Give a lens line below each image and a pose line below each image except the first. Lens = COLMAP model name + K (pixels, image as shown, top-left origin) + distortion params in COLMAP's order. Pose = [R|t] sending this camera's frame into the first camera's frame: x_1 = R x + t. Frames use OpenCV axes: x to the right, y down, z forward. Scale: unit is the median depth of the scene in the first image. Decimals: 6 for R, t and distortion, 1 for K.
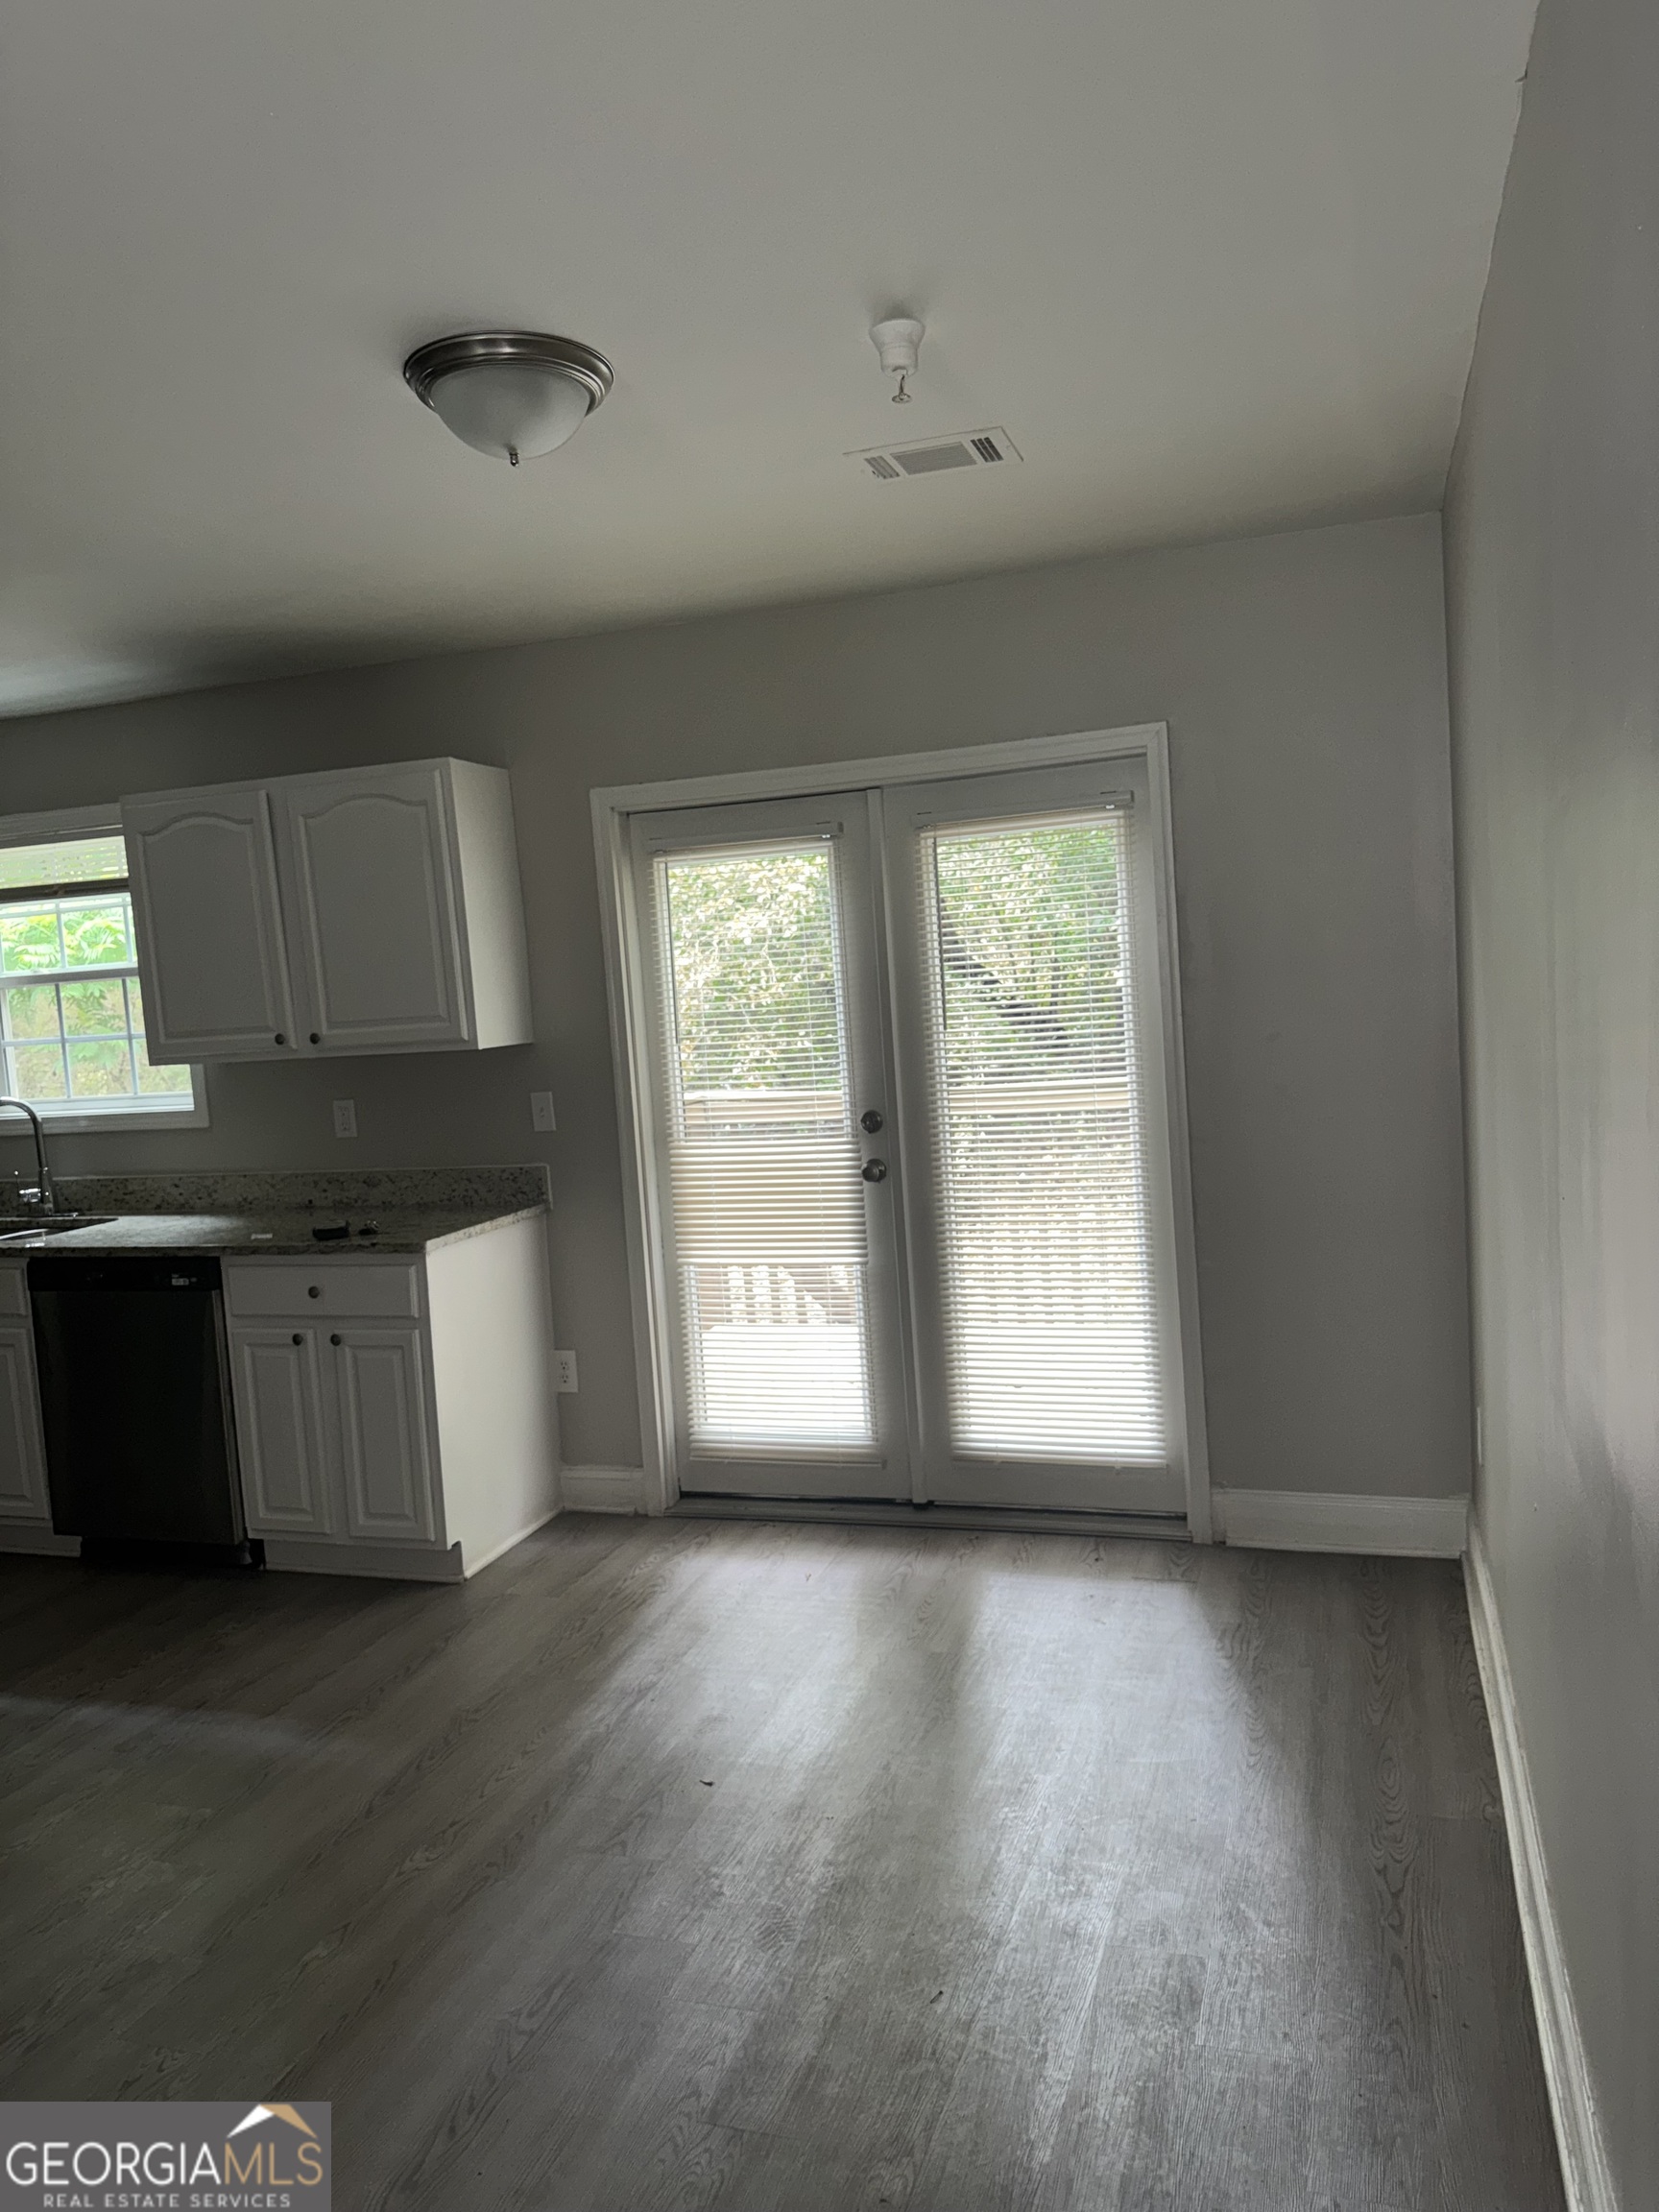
lens RADIAL K [[1563.2, 0, 857.2], [0, 1563.2, 1105.3], [0, 0, 1]] dist [0.034166, -0.034733]
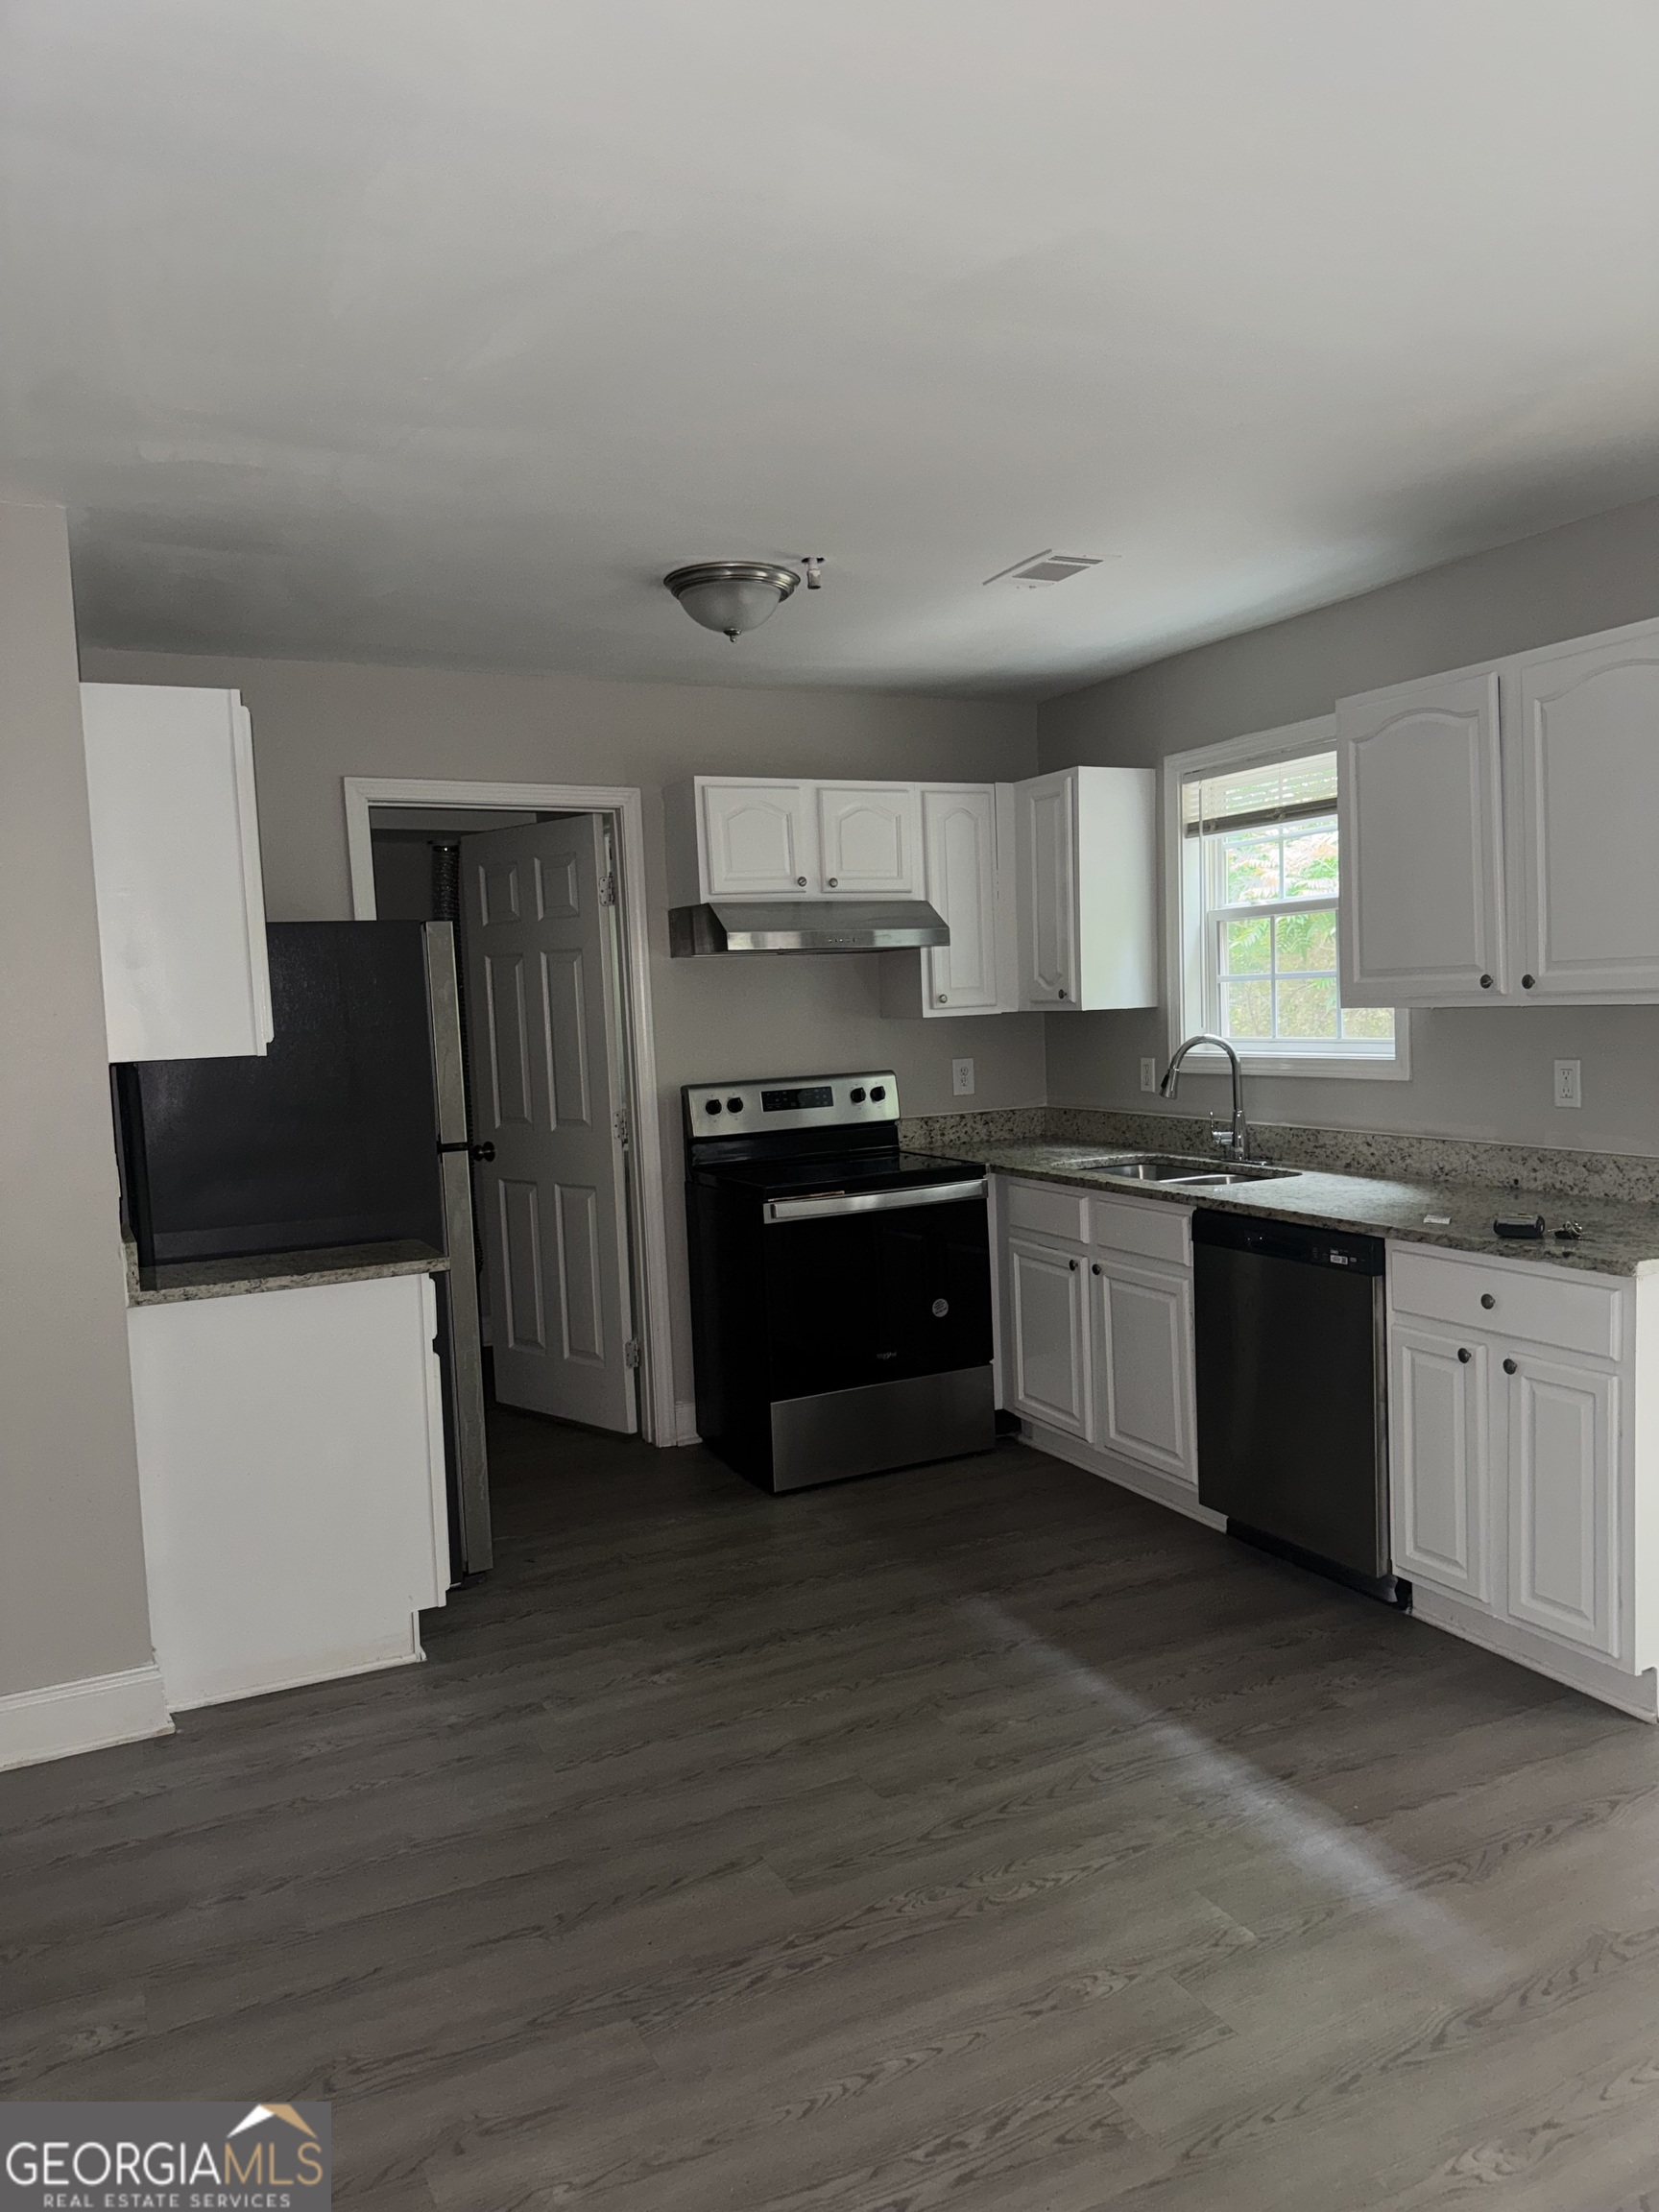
lens RADIAL K [[1563.2, 0, 857.2], [0, 1563.2, 1105.3], [0, 0, 1]] dist [0.034166, -0.034733]
pose [[0.697663, 0.088064, -0.710993, -0.010681], [-0.060896, 0.996114, 0.063625, -0.010067], [0.713833, -0.001092, 0.700315, 0.198643]]
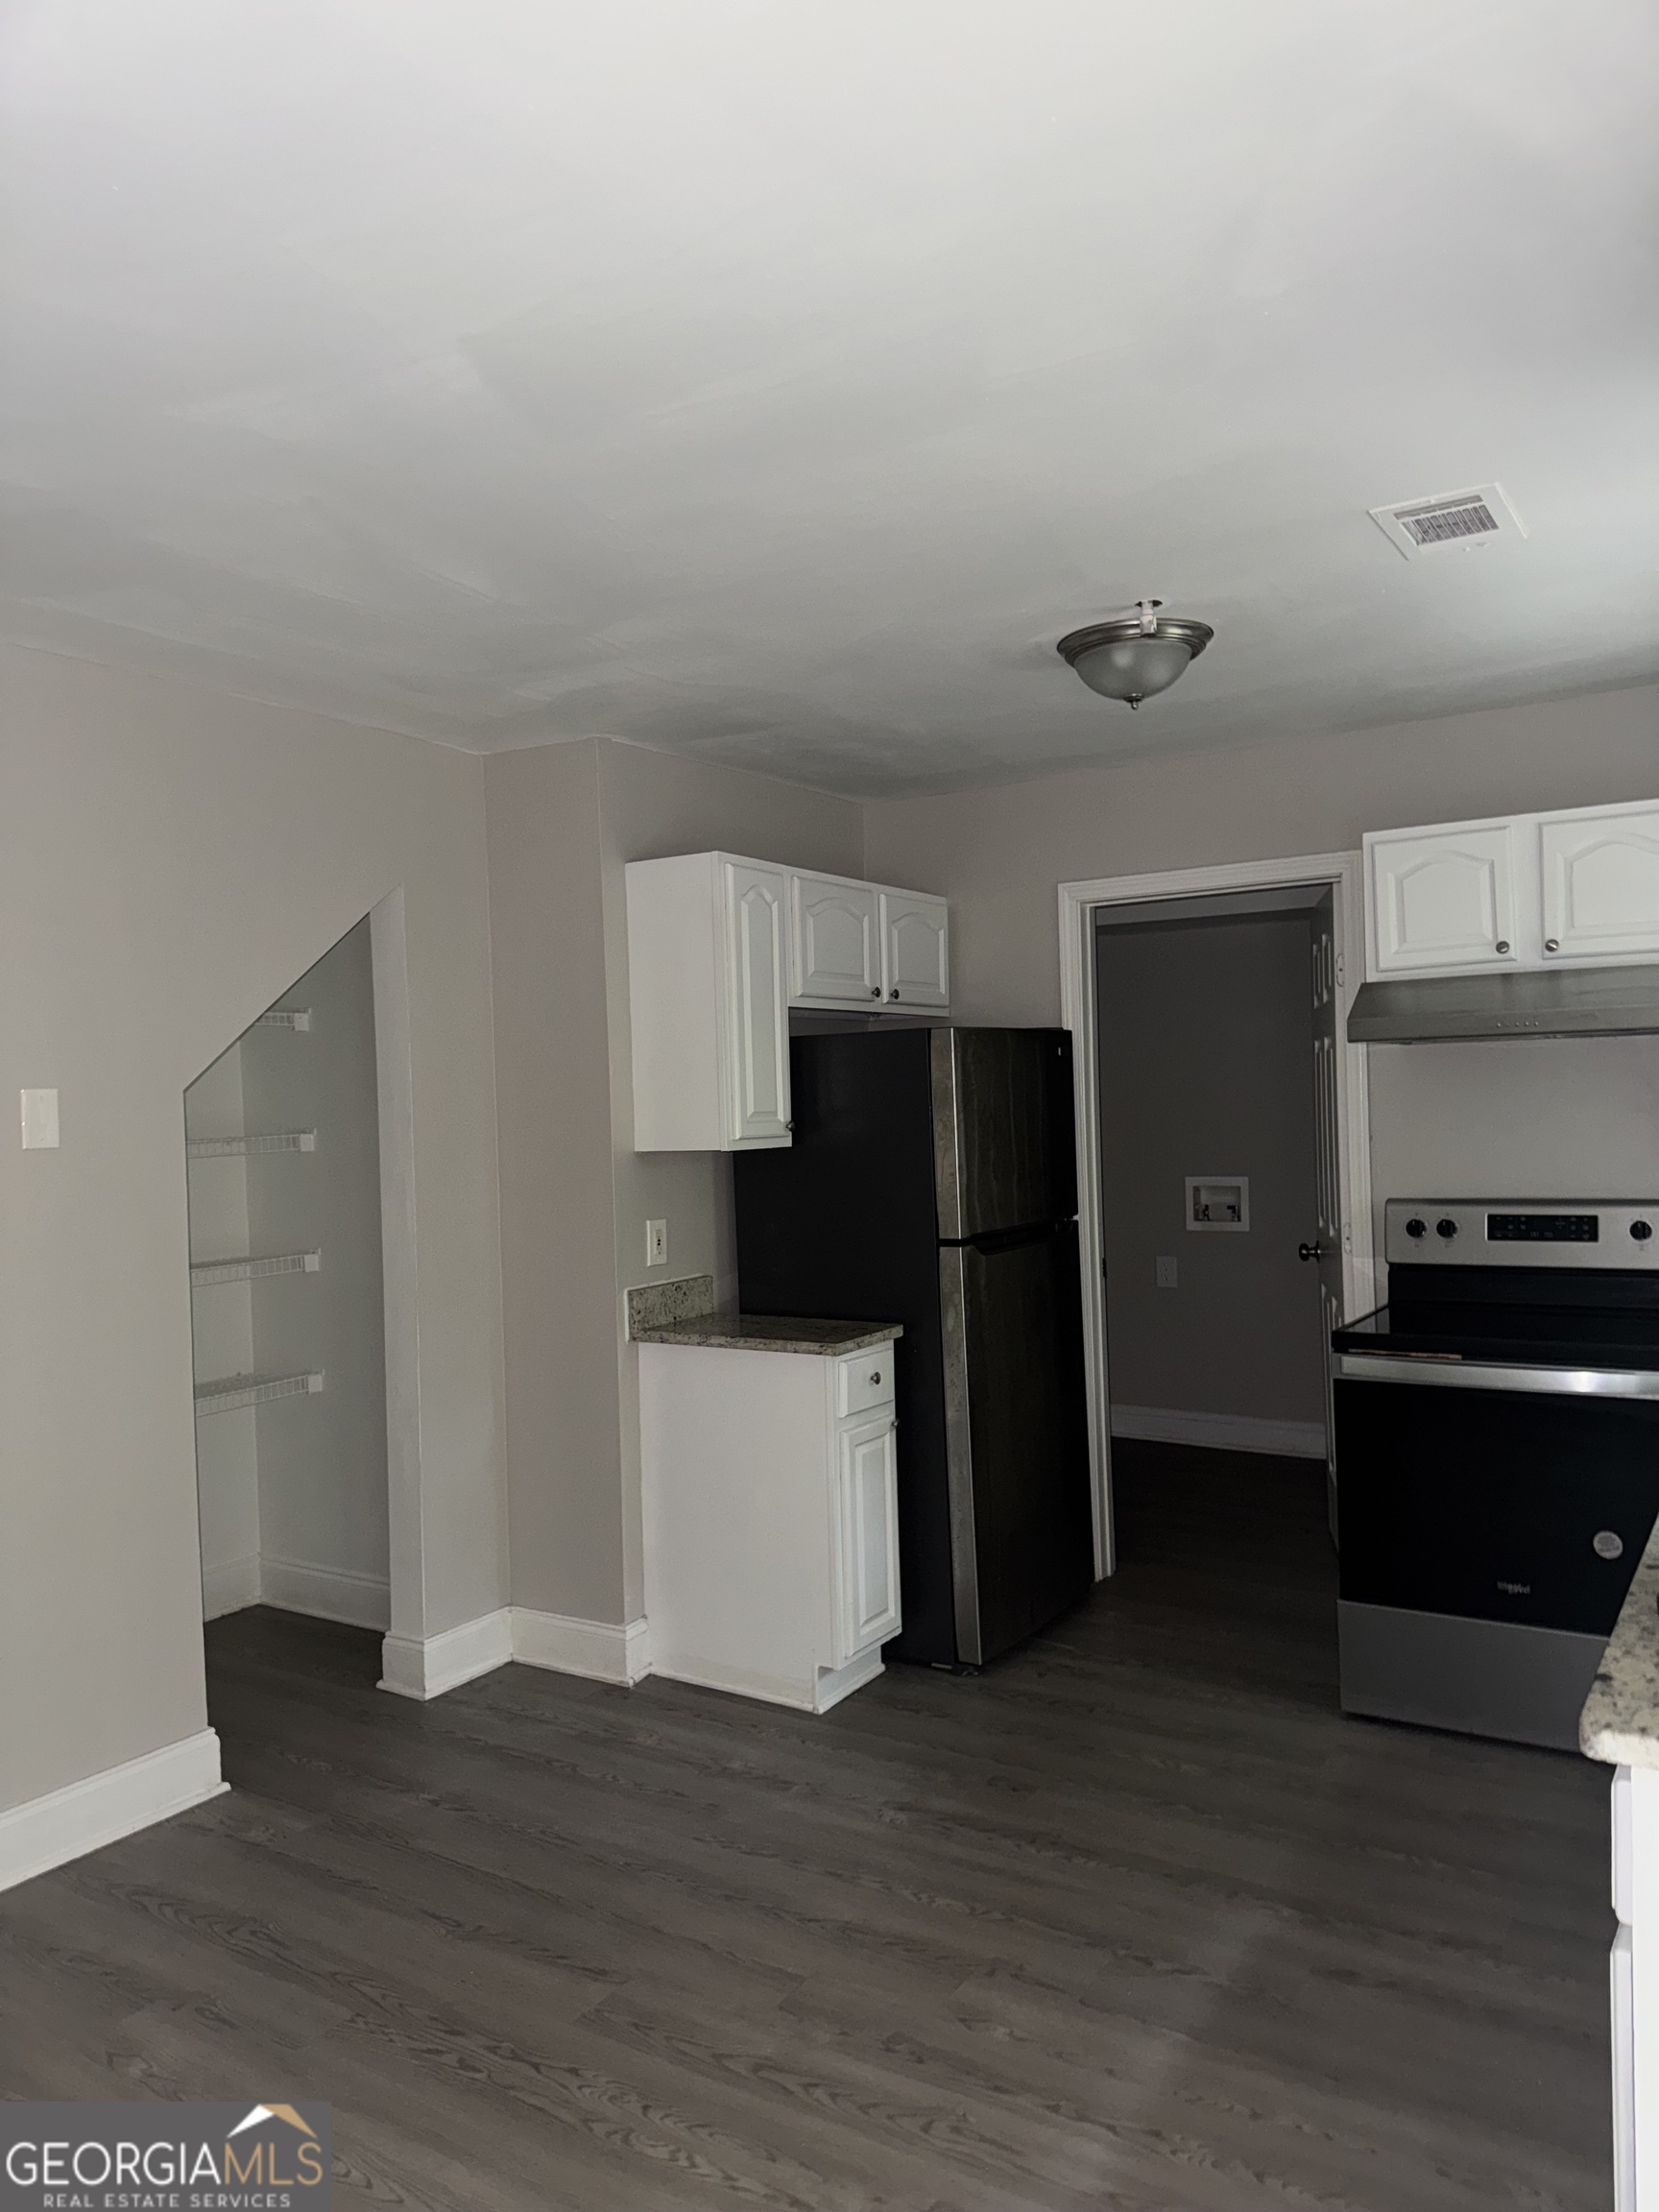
lens RADIAL K [[1577.4, 0, 827.5], [0, 1577.4, 1124.2], [0, 0, 1]] dist [0.040708, -0.037986]
pose [[-0.255659, 0.083887, -0.963121, 0.099317], [-0.032392, 0.994926, 0.095256, -0.069138], [0.966224, 0.055551, -0.251645, 0.807177]]
